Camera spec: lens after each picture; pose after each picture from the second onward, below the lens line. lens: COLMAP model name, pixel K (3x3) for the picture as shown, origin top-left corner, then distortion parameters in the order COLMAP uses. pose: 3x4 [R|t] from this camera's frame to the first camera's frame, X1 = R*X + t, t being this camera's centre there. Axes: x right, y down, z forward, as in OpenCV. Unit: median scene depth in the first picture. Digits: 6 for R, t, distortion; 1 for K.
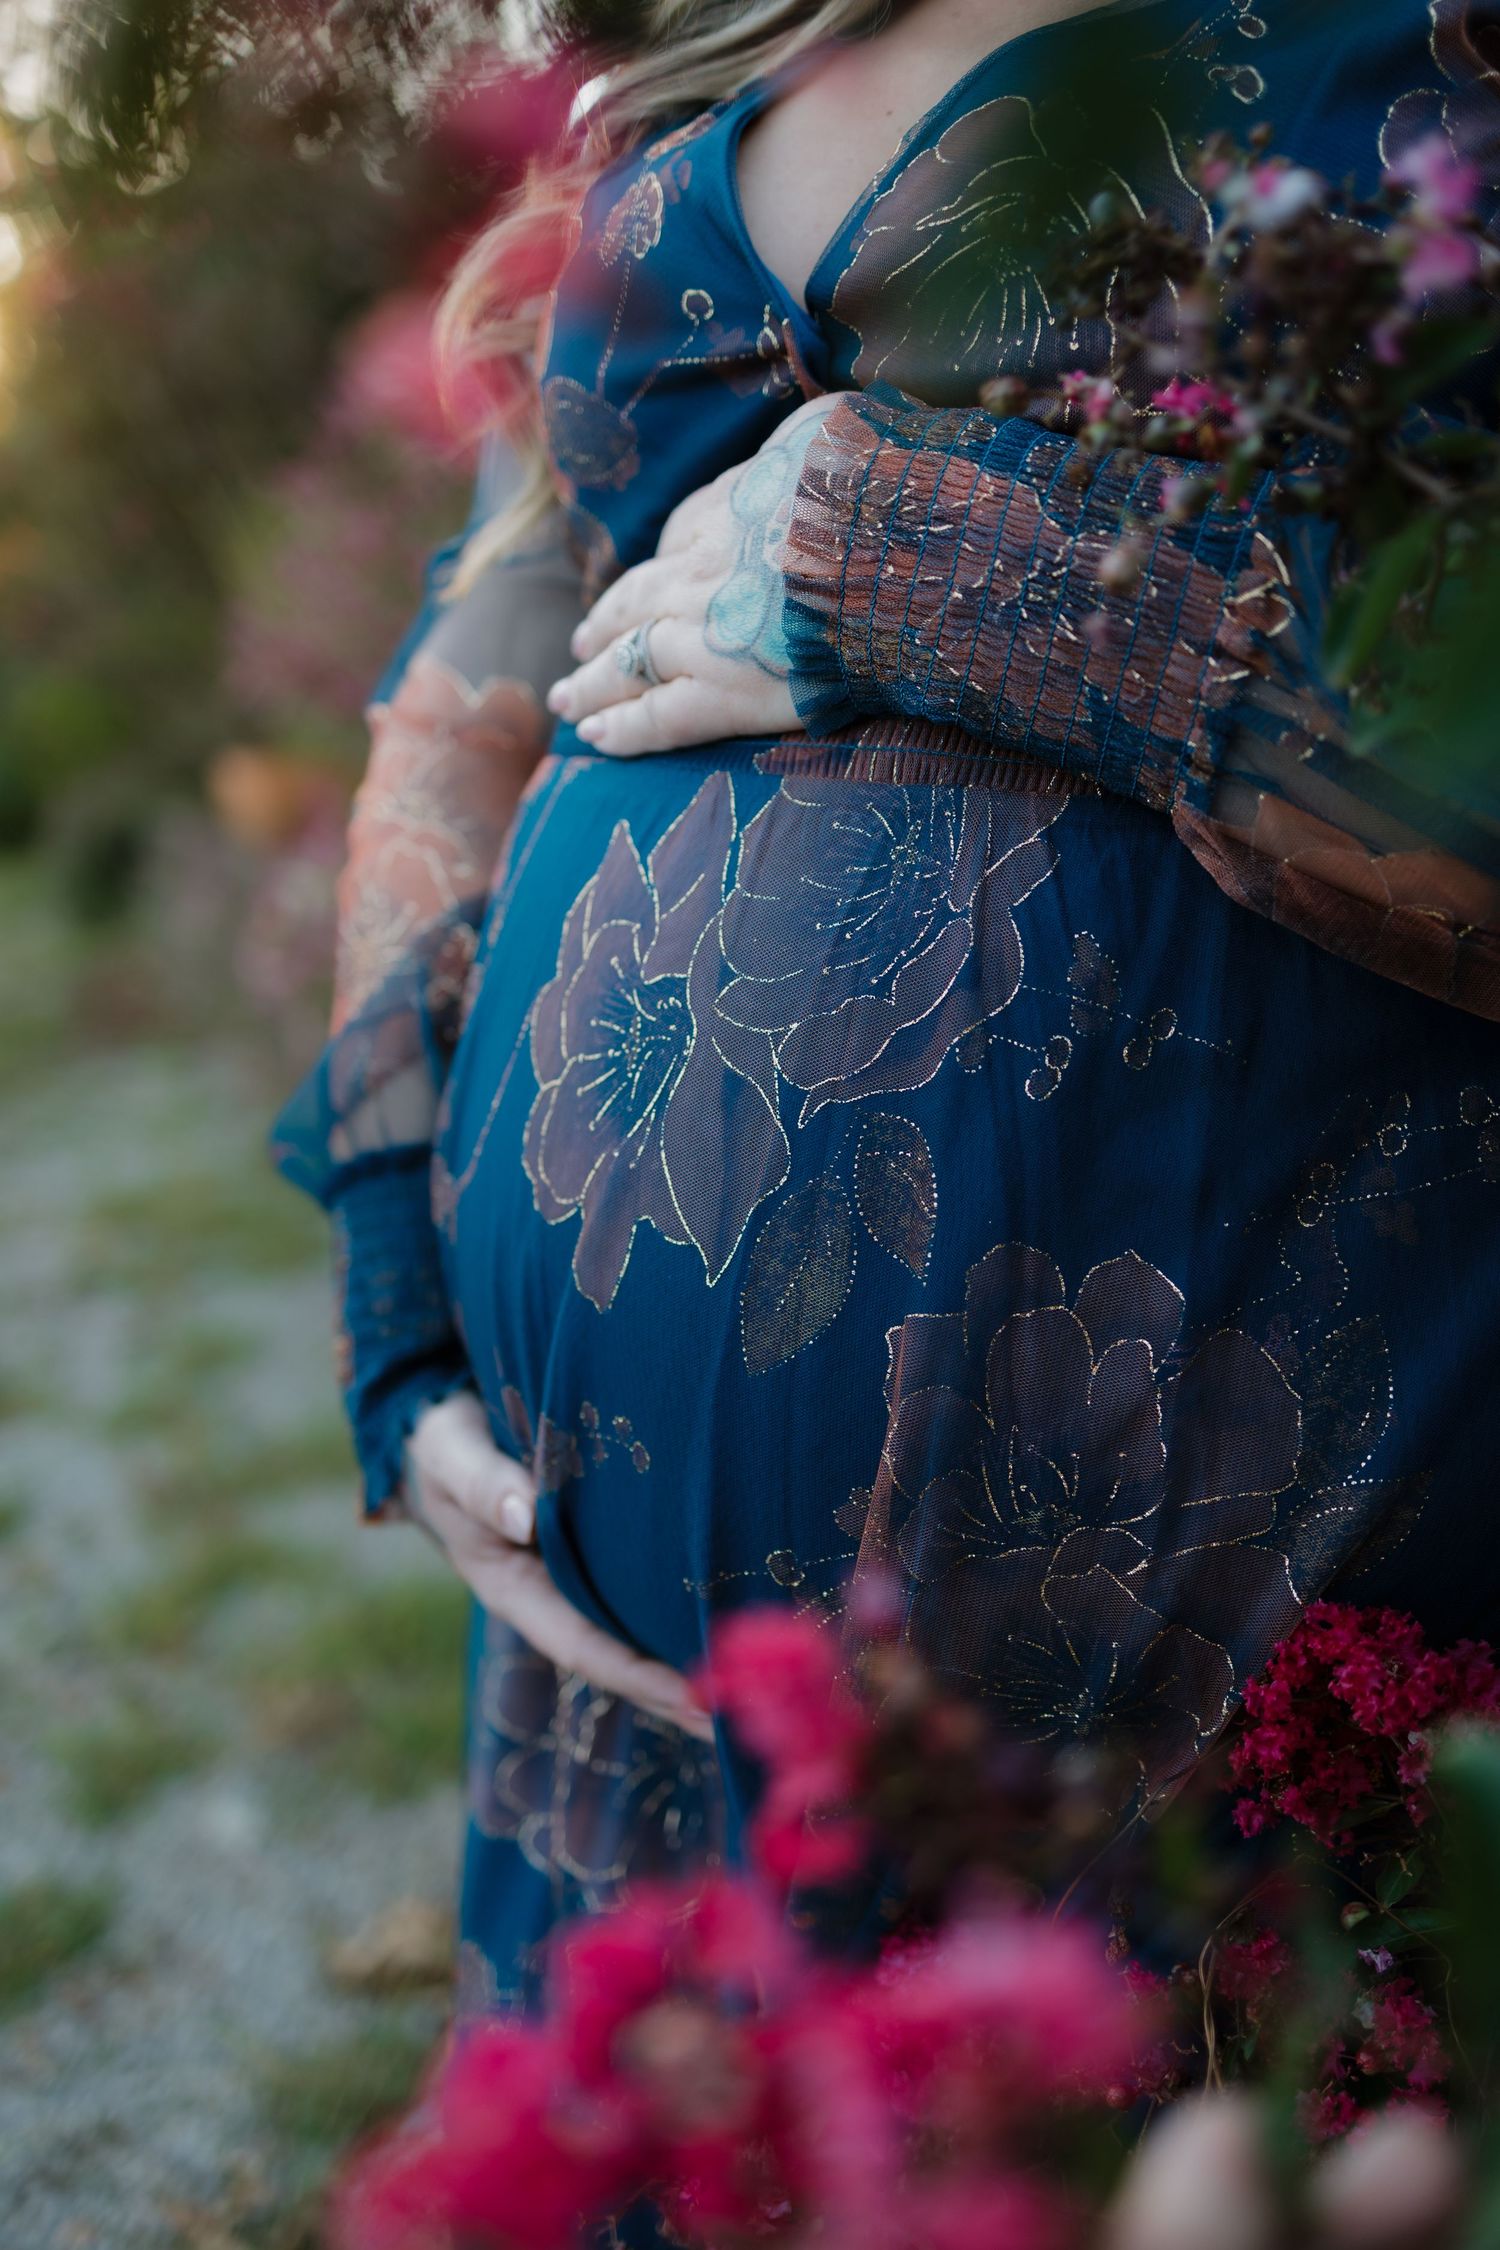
lens RADIAL K [[2185.0, 0, 759.5], [0, 2185.0, 1155.4], [0, 0, 1]] dist [0.000926, 0.000000]
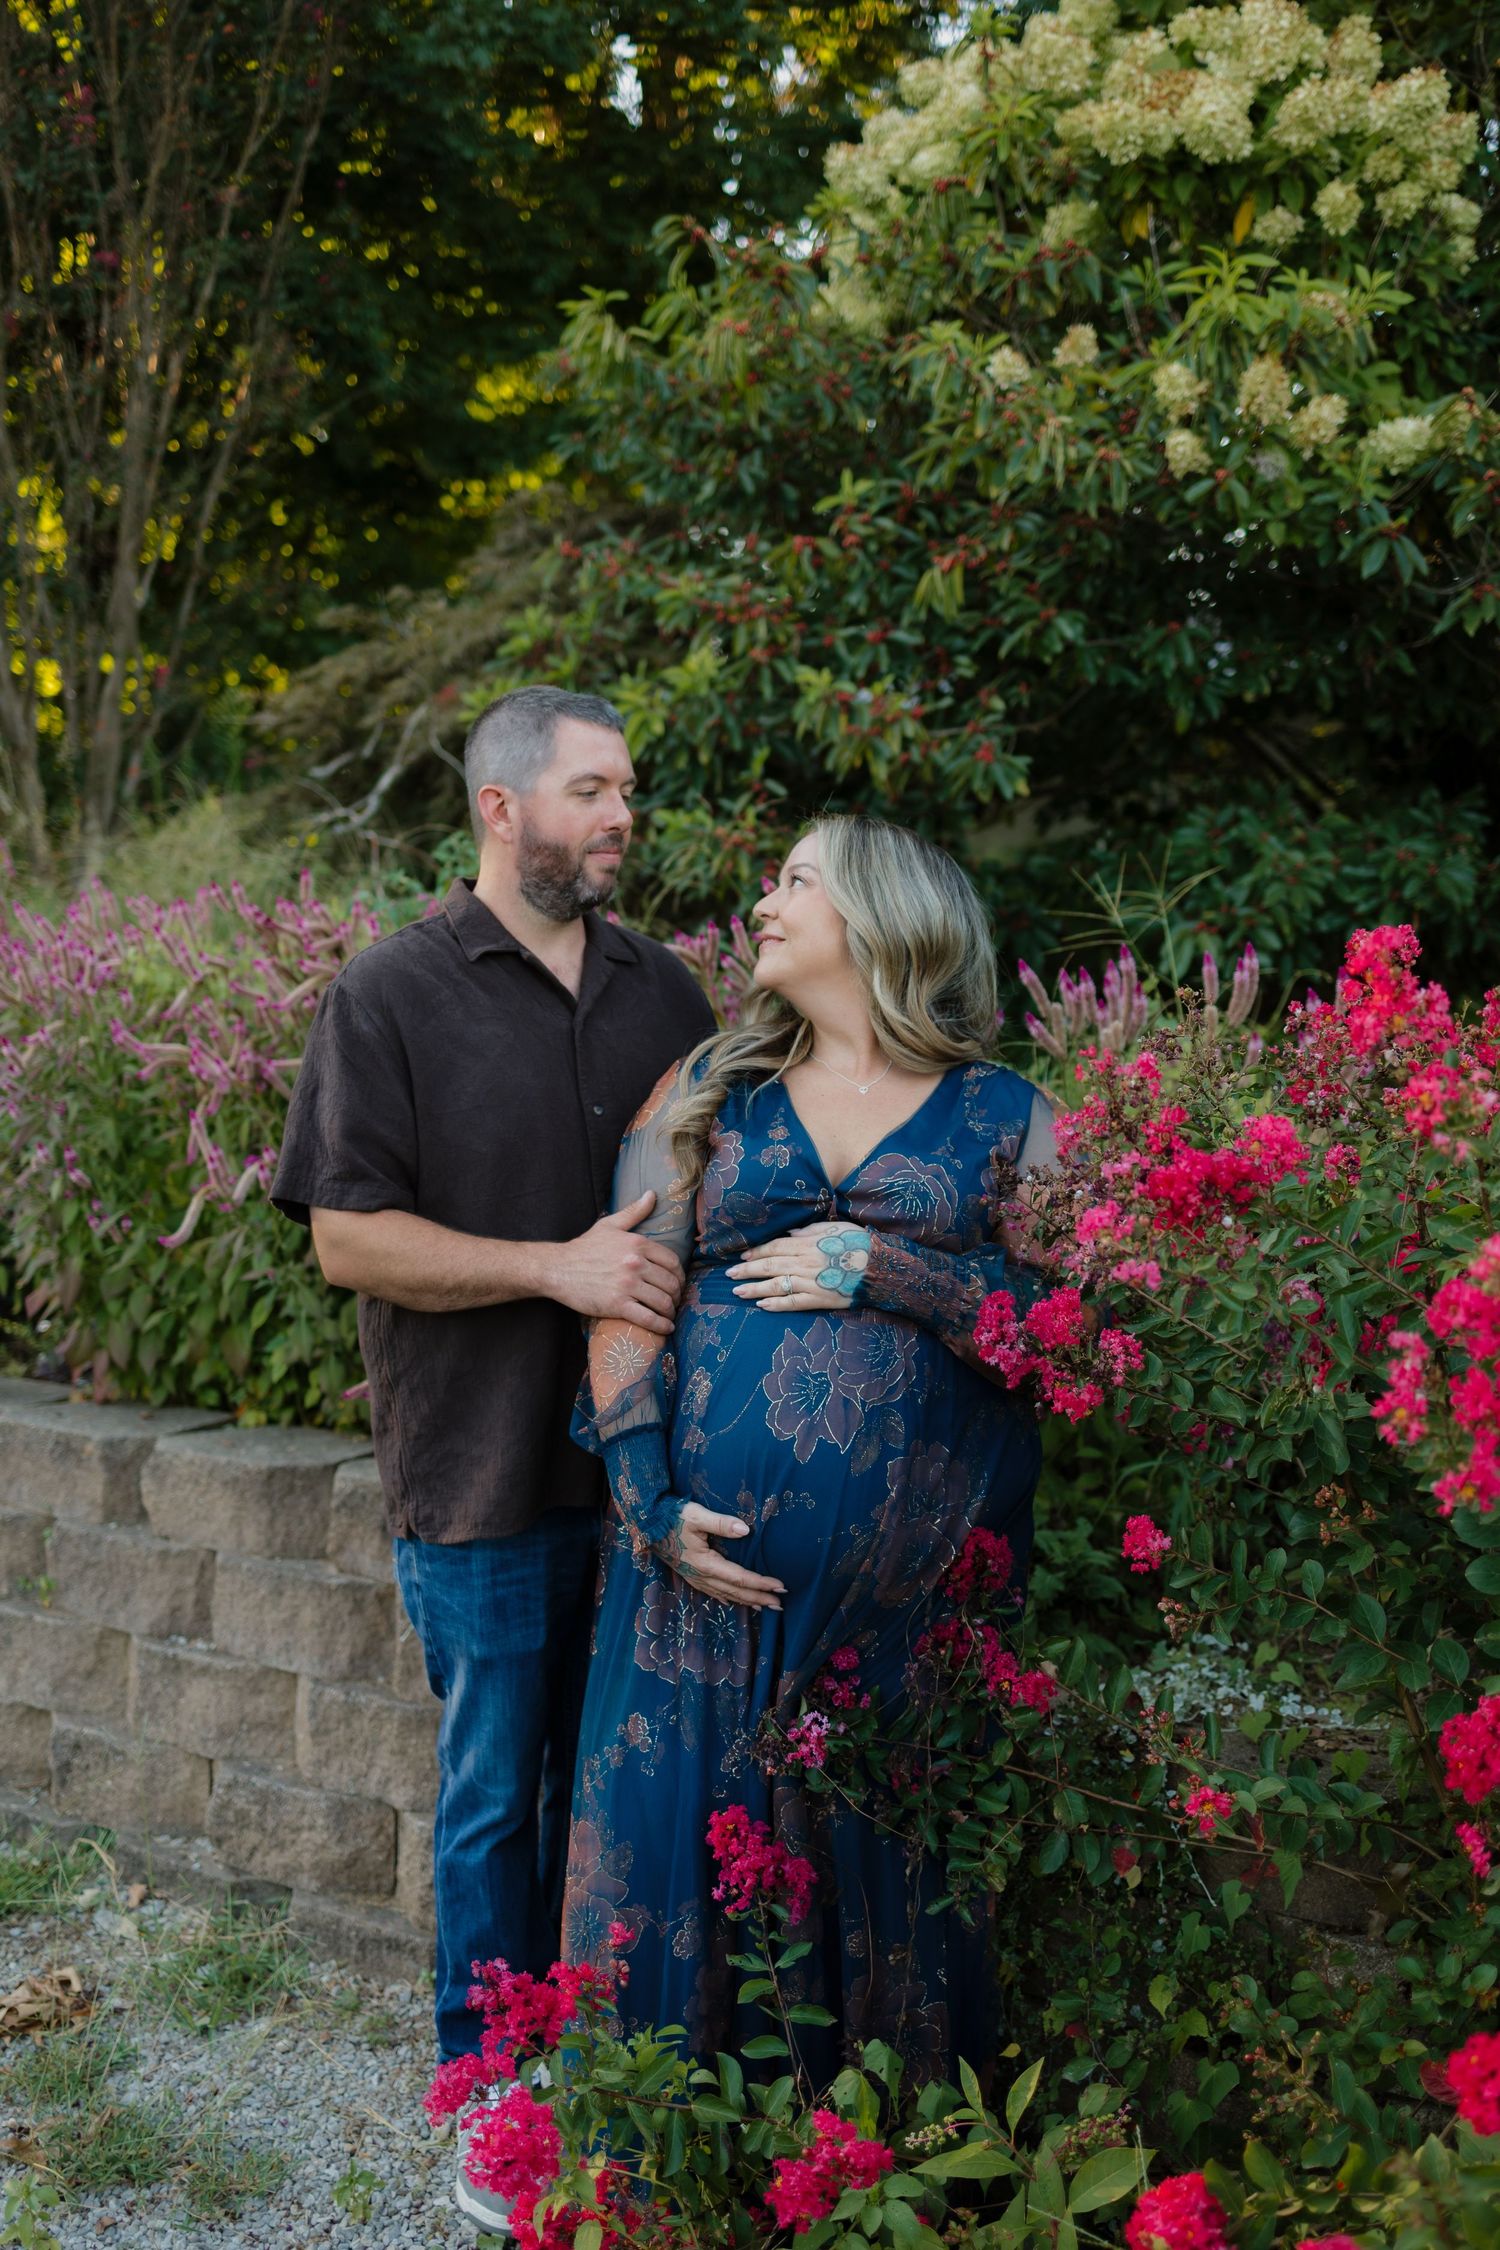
lens RADIAL K [[2185.0, 0, 745.7], [0, 2185.0, 1122.9], [0, 0, 1]] dist [0.000926, 0.000000]
pose [[0.794074, 0.094660, 0.600404, -2.525751], [0.023988, 0.982148, -0.186572, 0.200047], [-0.607347, 0.162554, 0.777628, -1.964915]]
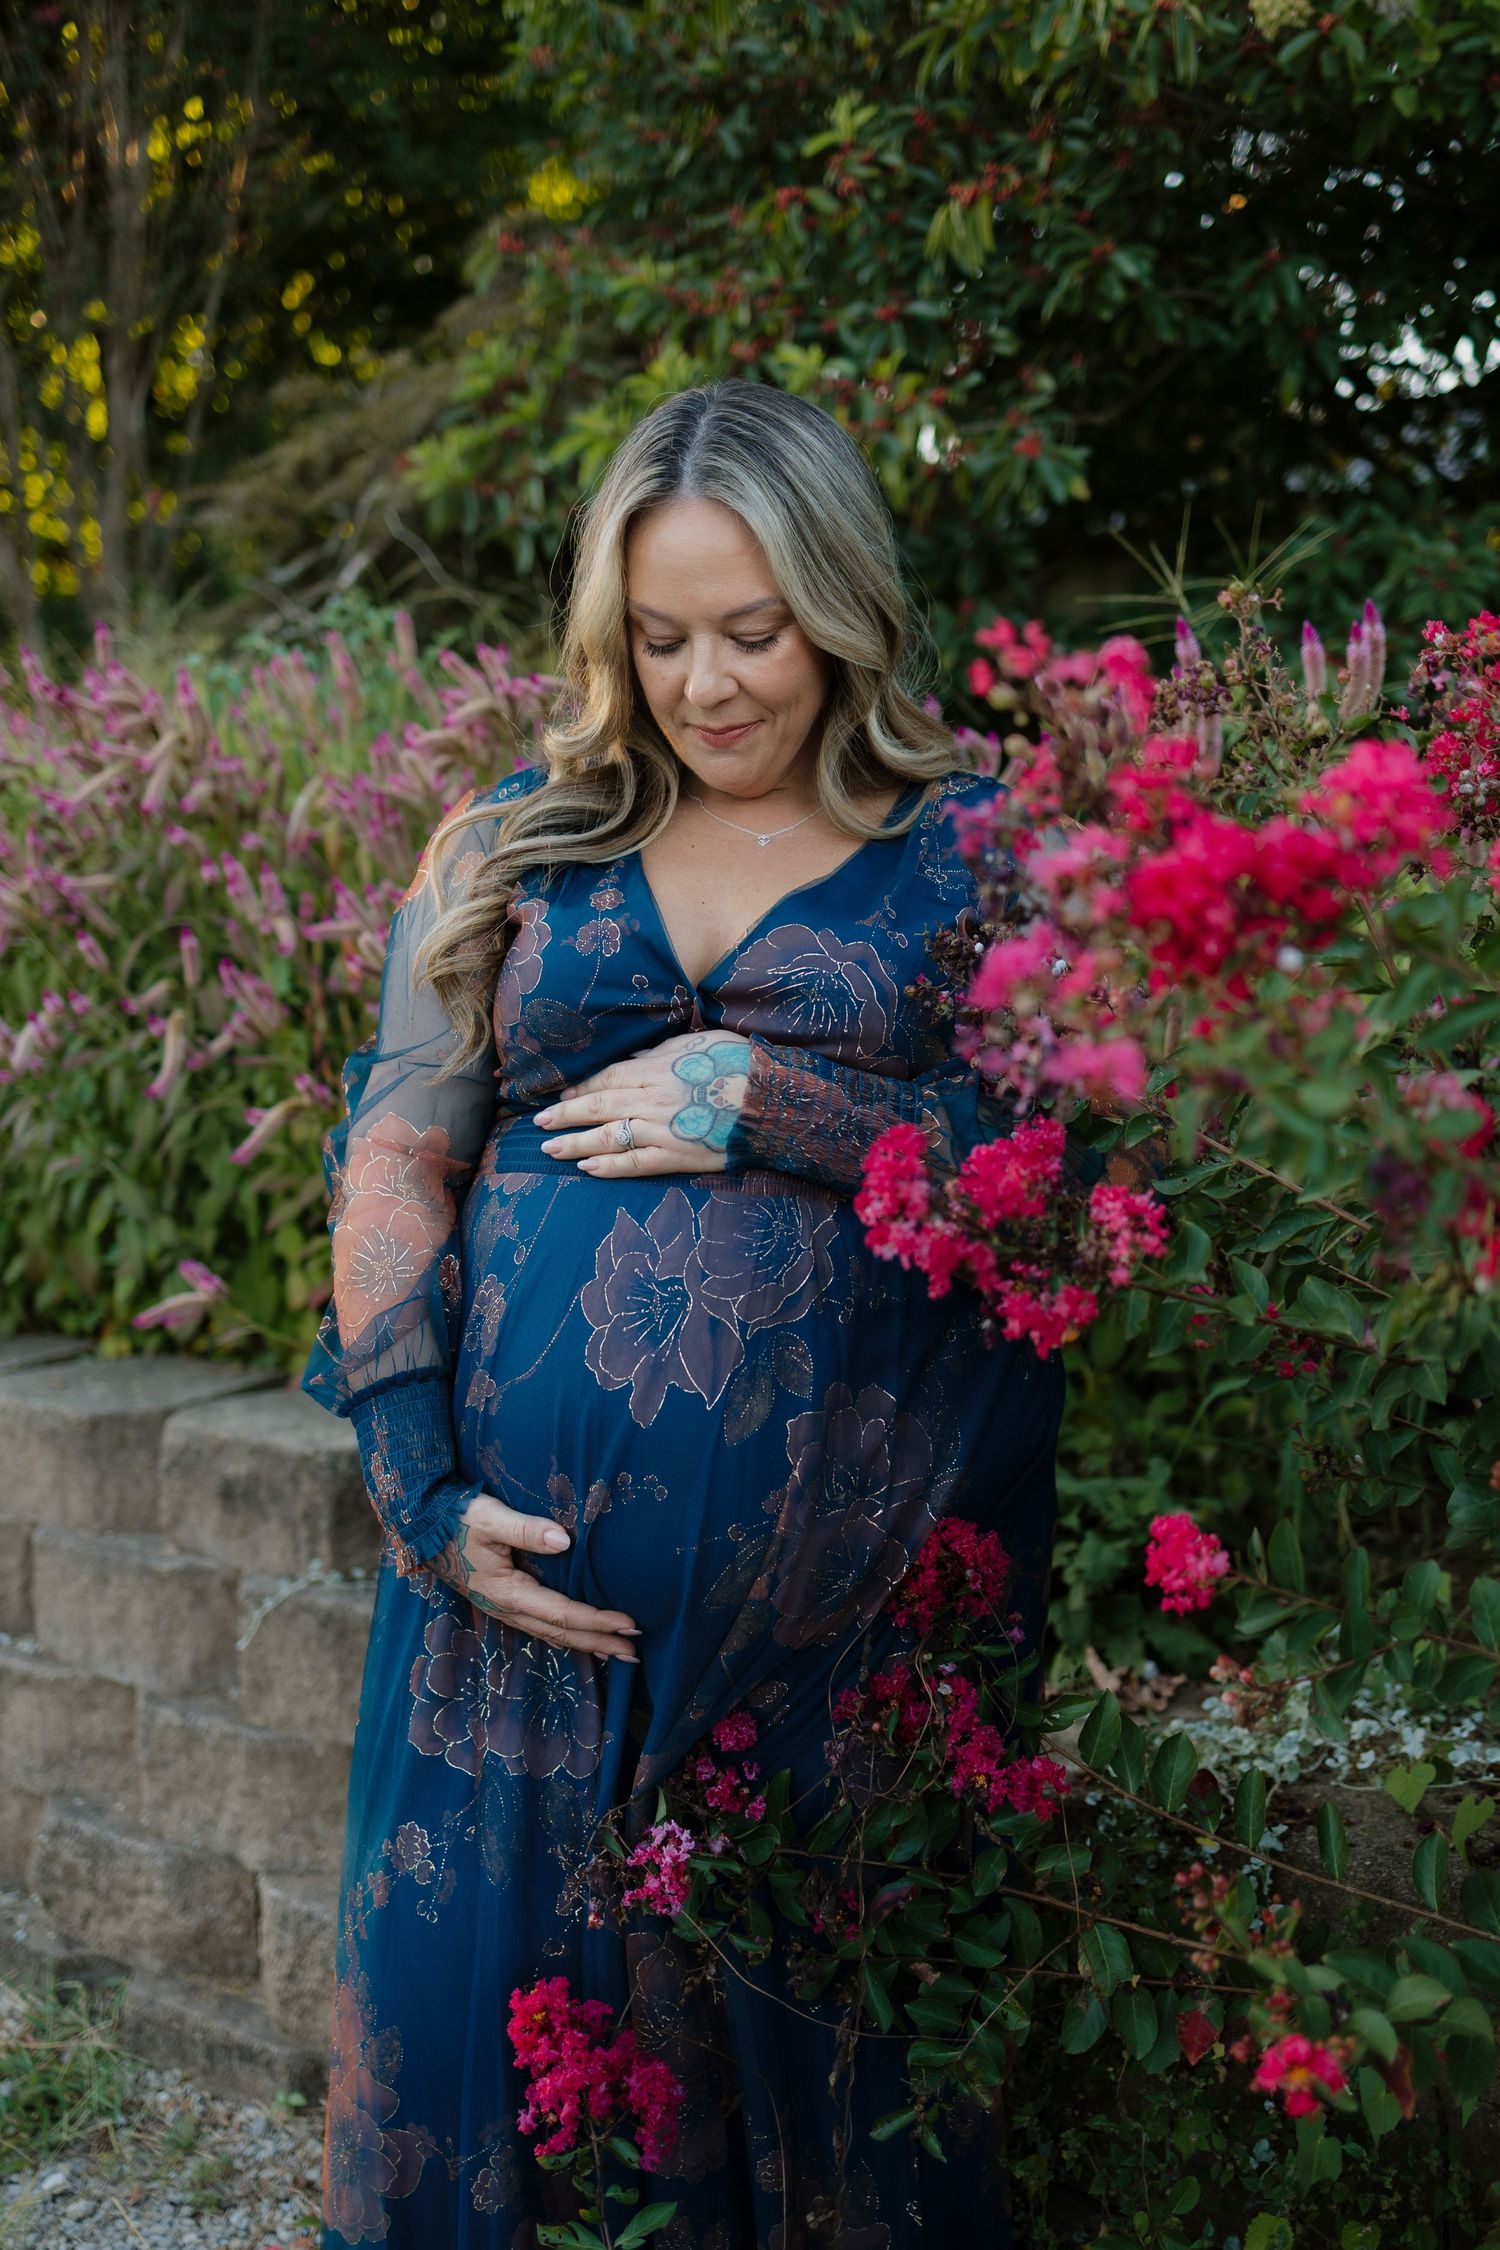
lens RADIAL K [[2185.0, 0, 755.2], [0, 2185.0, 1129.5], [0, 0, 1]] dist [0.000926, 0.000000]
pose [[0.837196, 0.023492, 0.546398, -1.284800], [0.058305, 0.989549, -0.131880, 0.076181], [-0.543786, 0.142268, 0.827077, -1.014157]]
